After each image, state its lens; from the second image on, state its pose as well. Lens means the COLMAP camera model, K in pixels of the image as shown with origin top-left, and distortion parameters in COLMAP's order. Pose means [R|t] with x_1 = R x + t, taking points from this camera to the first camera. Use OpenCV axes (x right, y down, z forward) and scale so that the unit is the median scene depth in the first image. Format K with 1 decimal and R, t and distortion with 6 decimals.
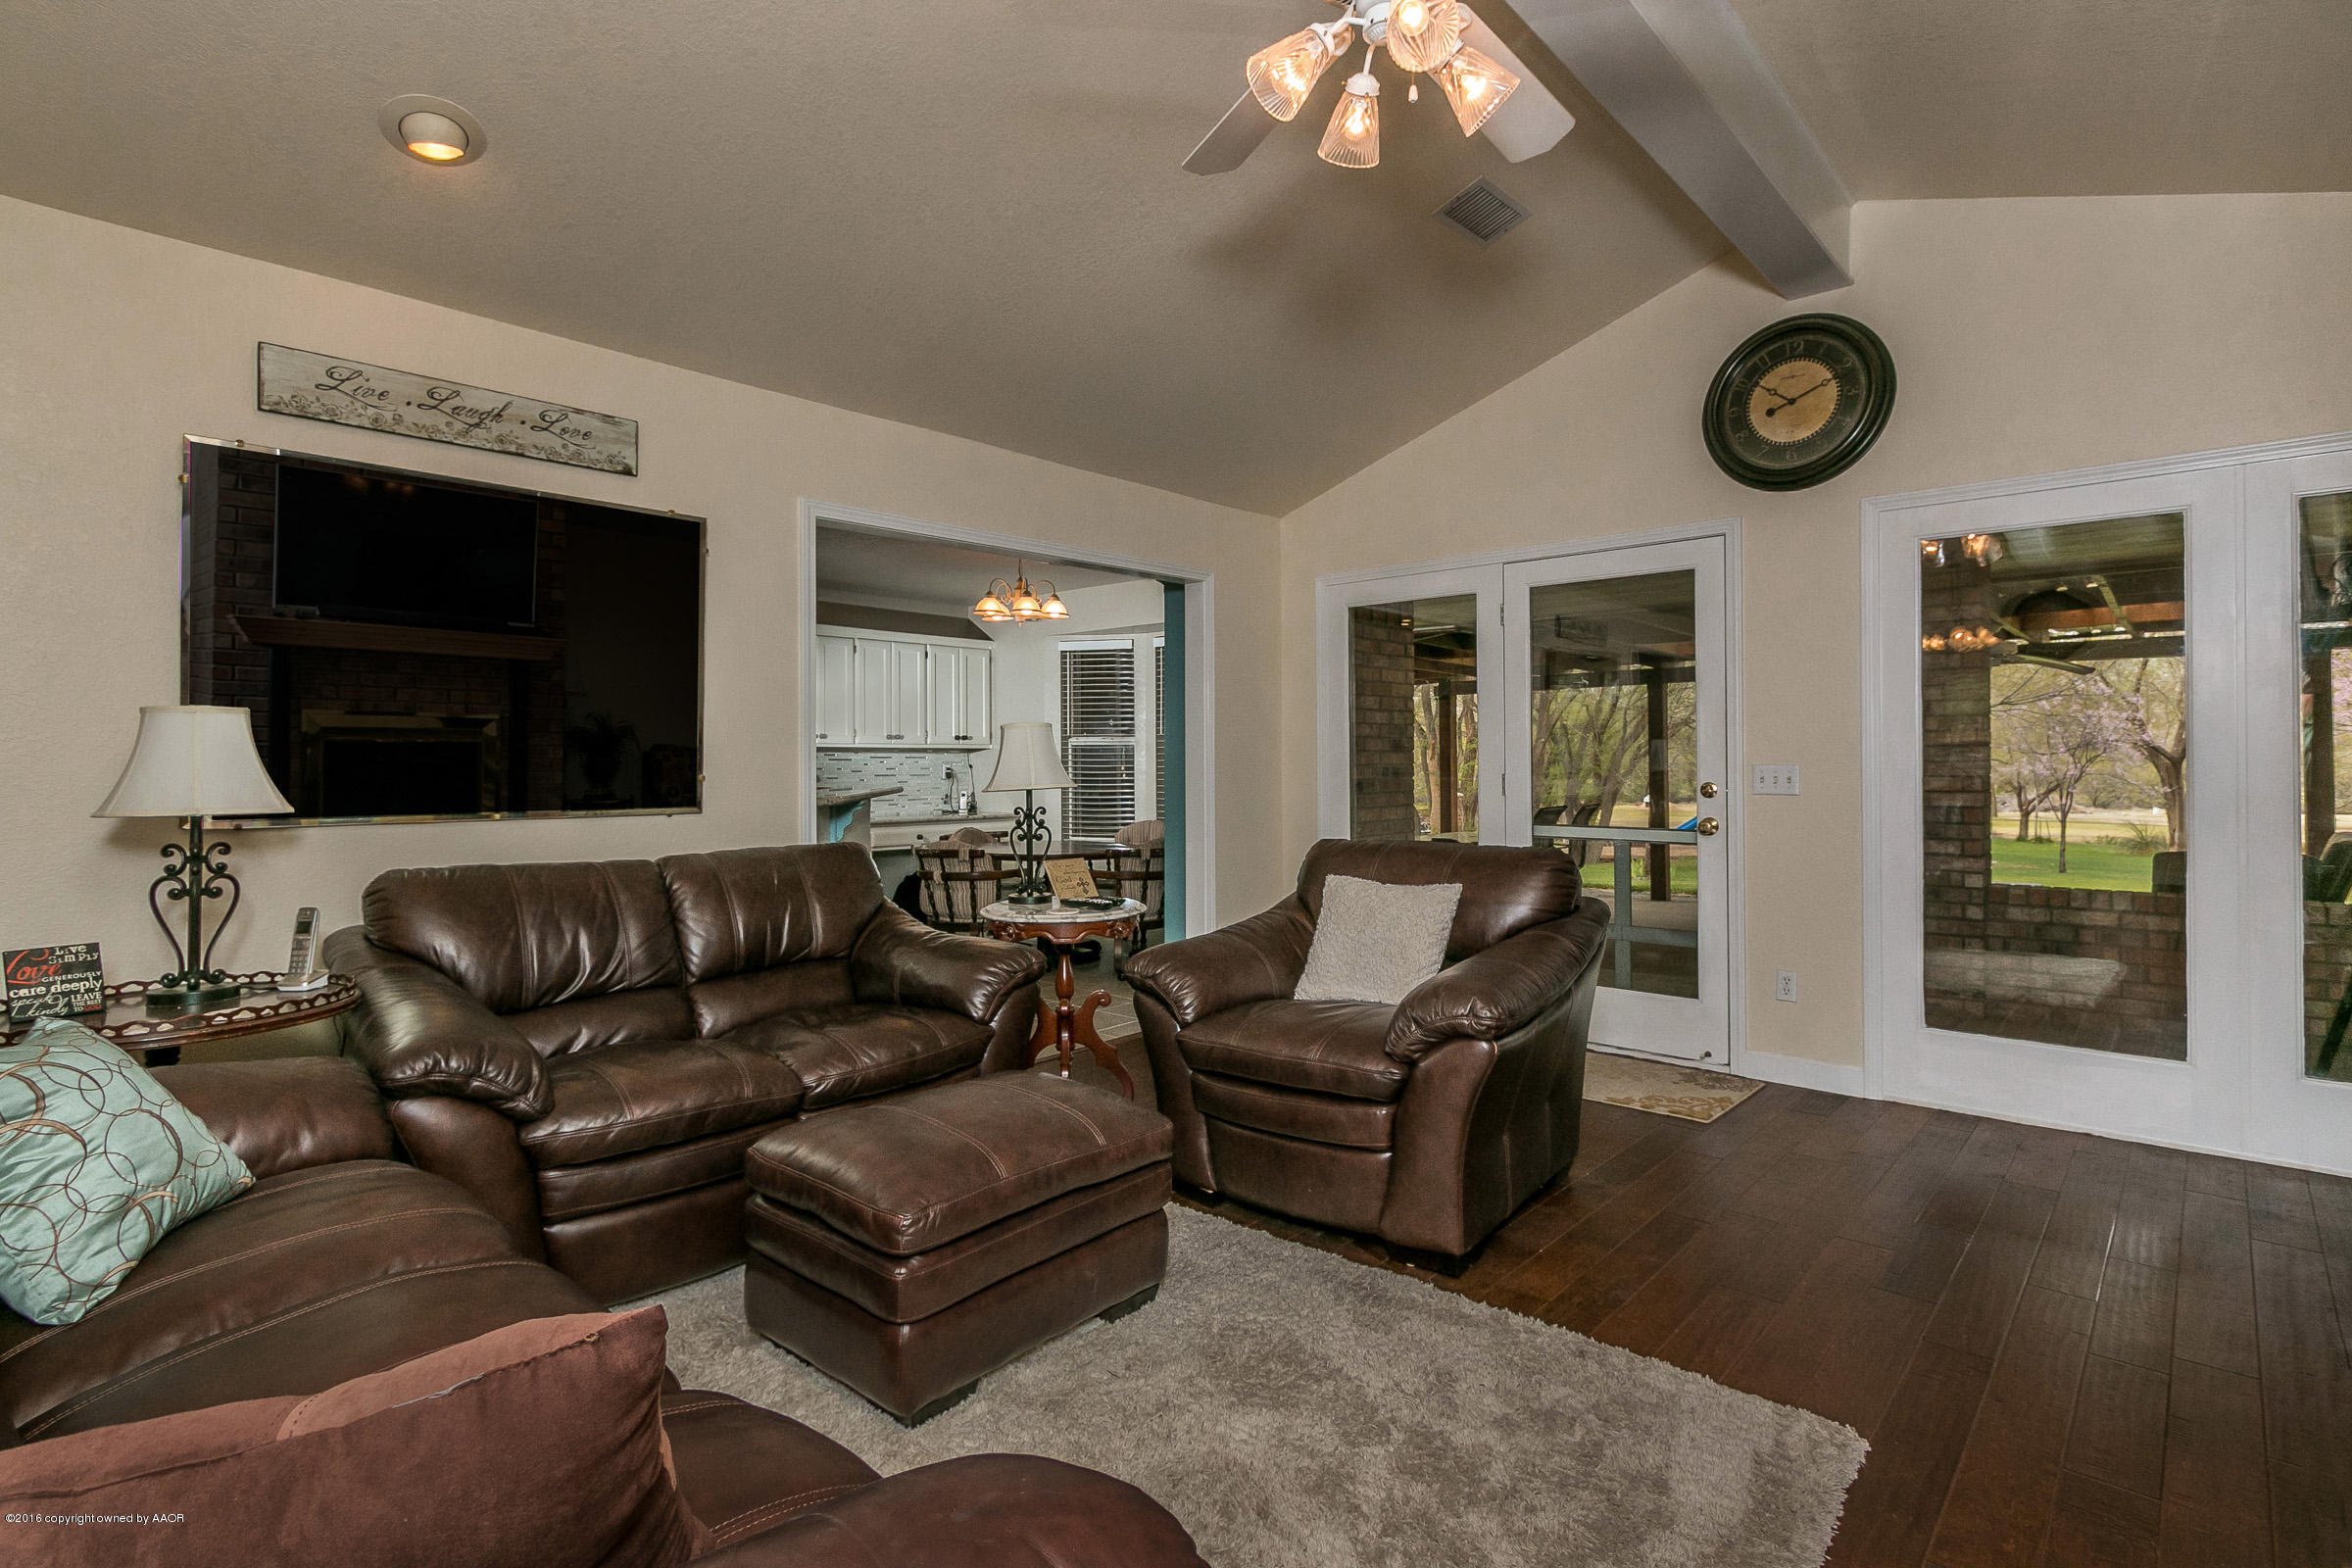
lens RADIAL K [[1162.0, 0, 1177.1], [0, 1162.0, 771.6], [0, 0, 1]] dist [0.005970, 0.000301]
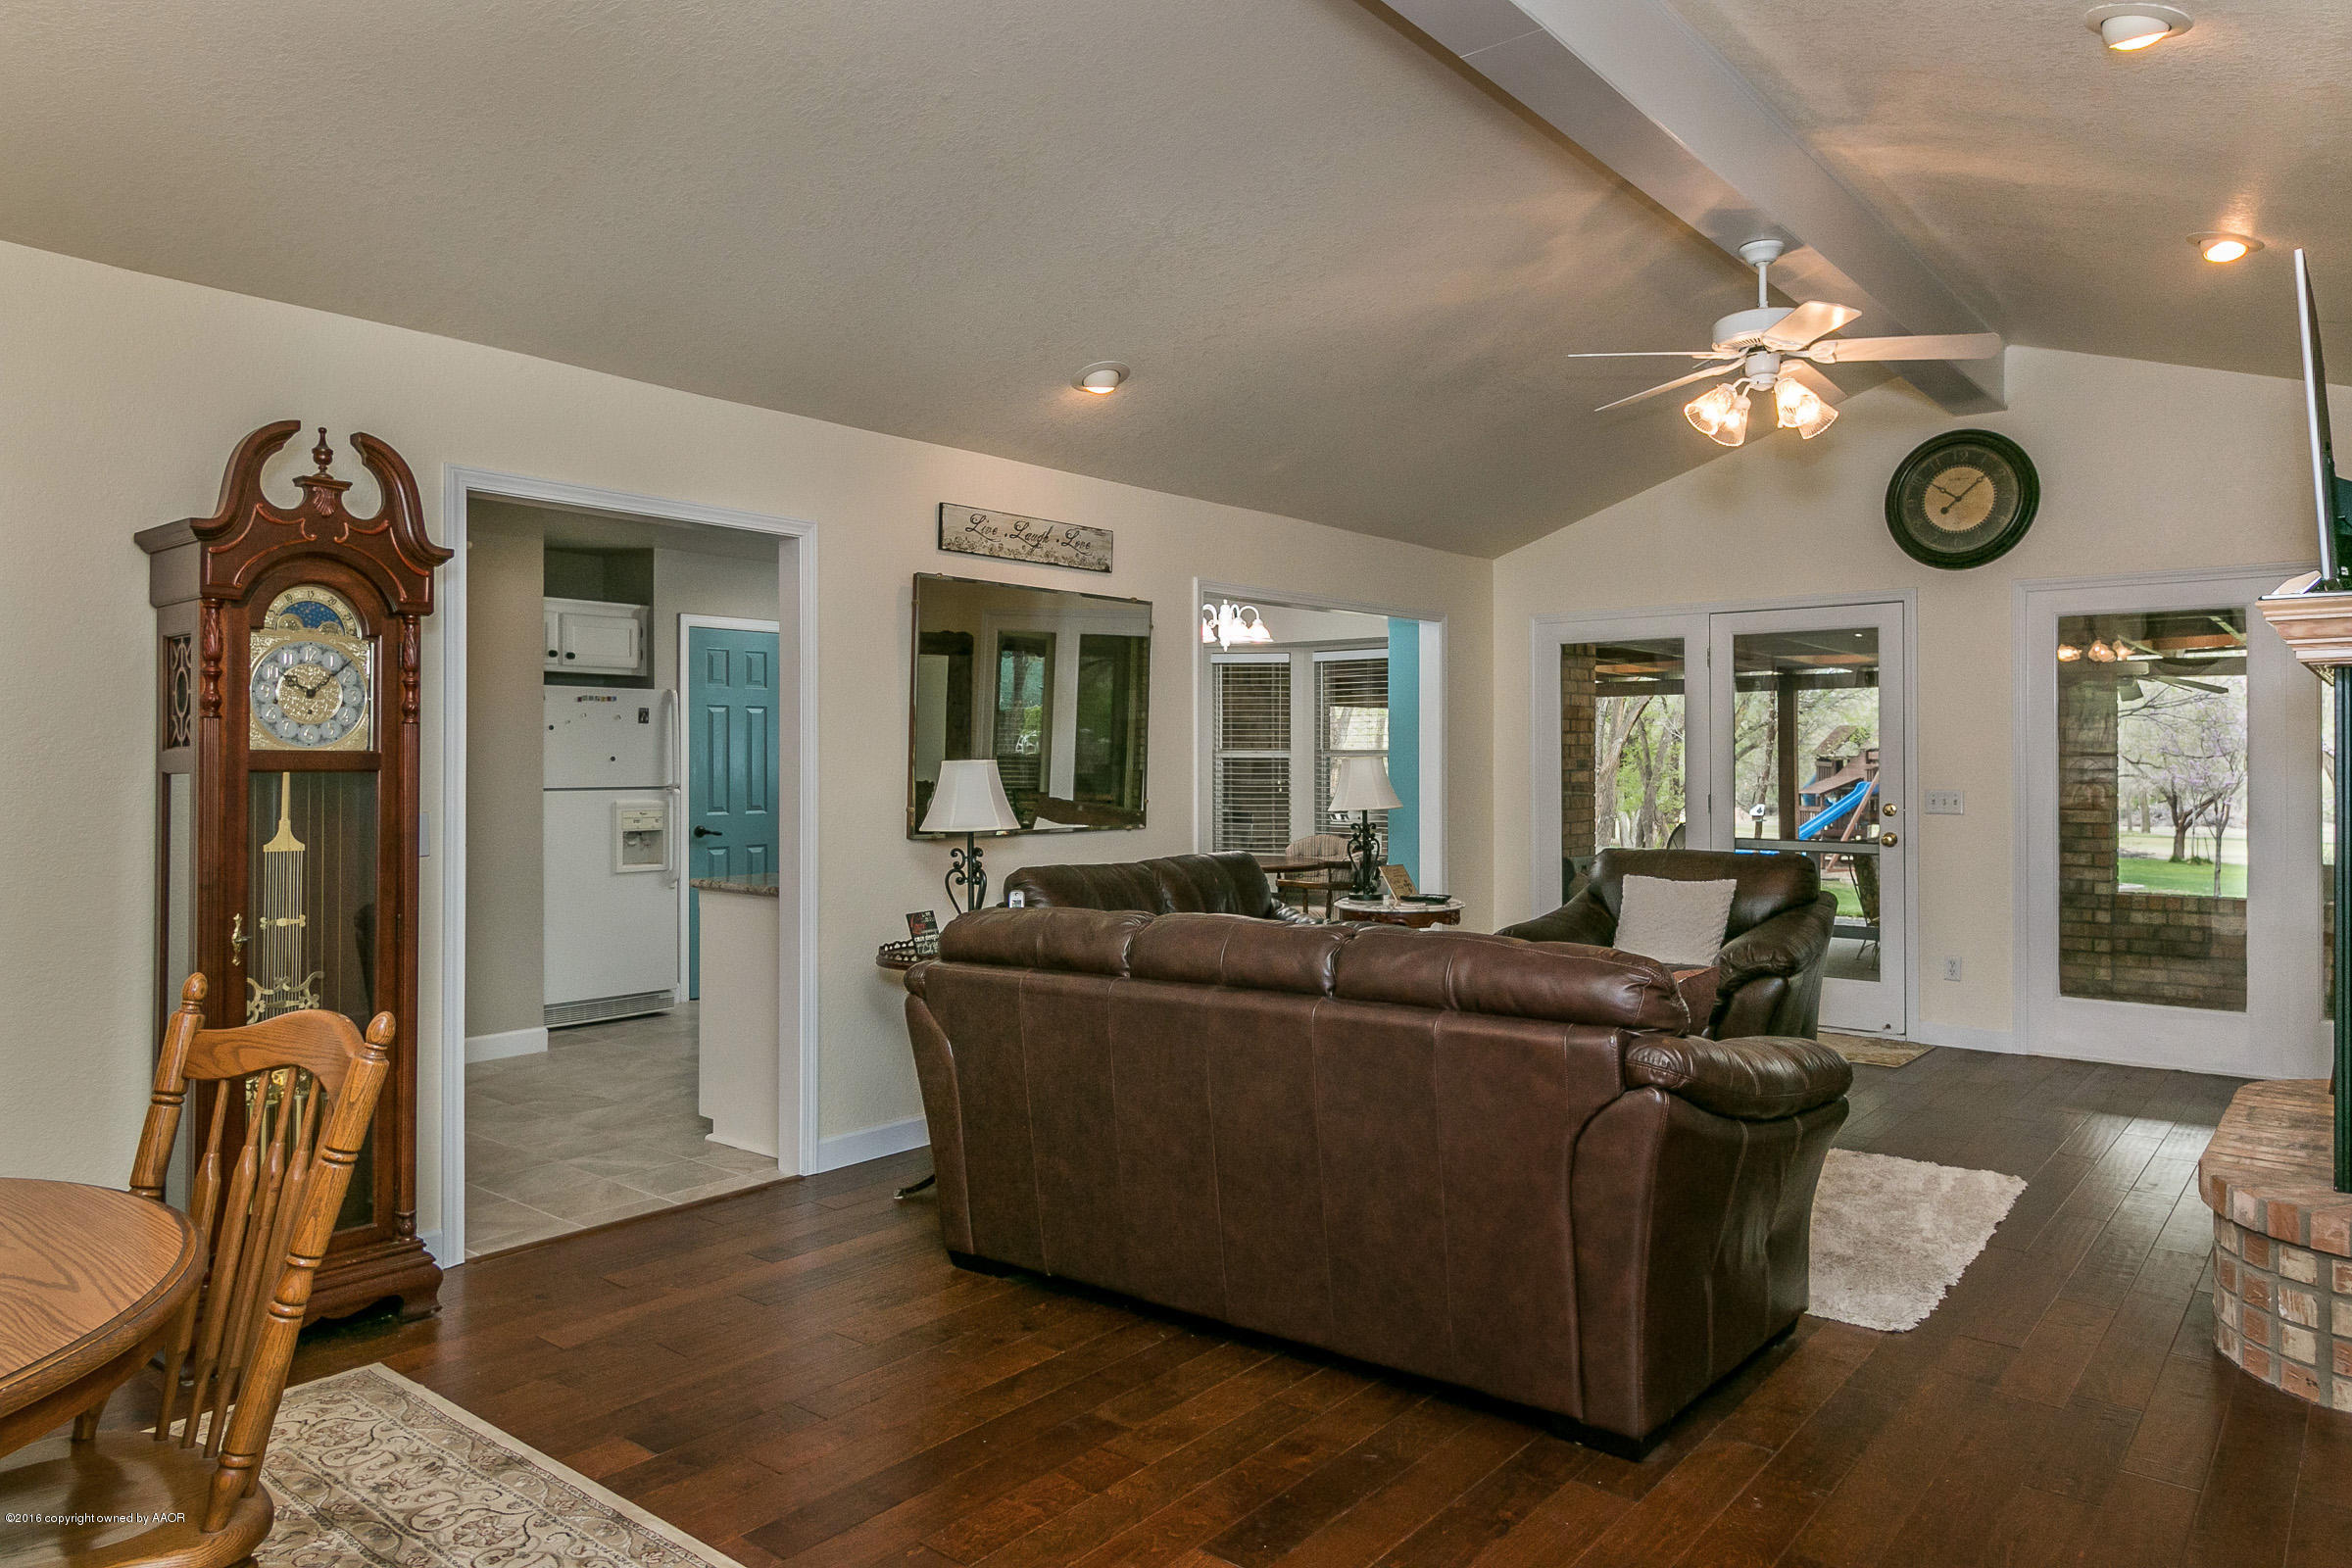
lens RADIAL K [[1553.2, 0, 1167.4], [0, 1553.2, 778.1], [0, 0, 1]] dist [0.002842, 0.001482]
pose [[0.998854, 0.002889, 0.047772, -0.393668], [-0.003110, 0.999985, 0.004550, -0.023976], [-0.047758, -0.004693, 0.998848, -0.618237]]
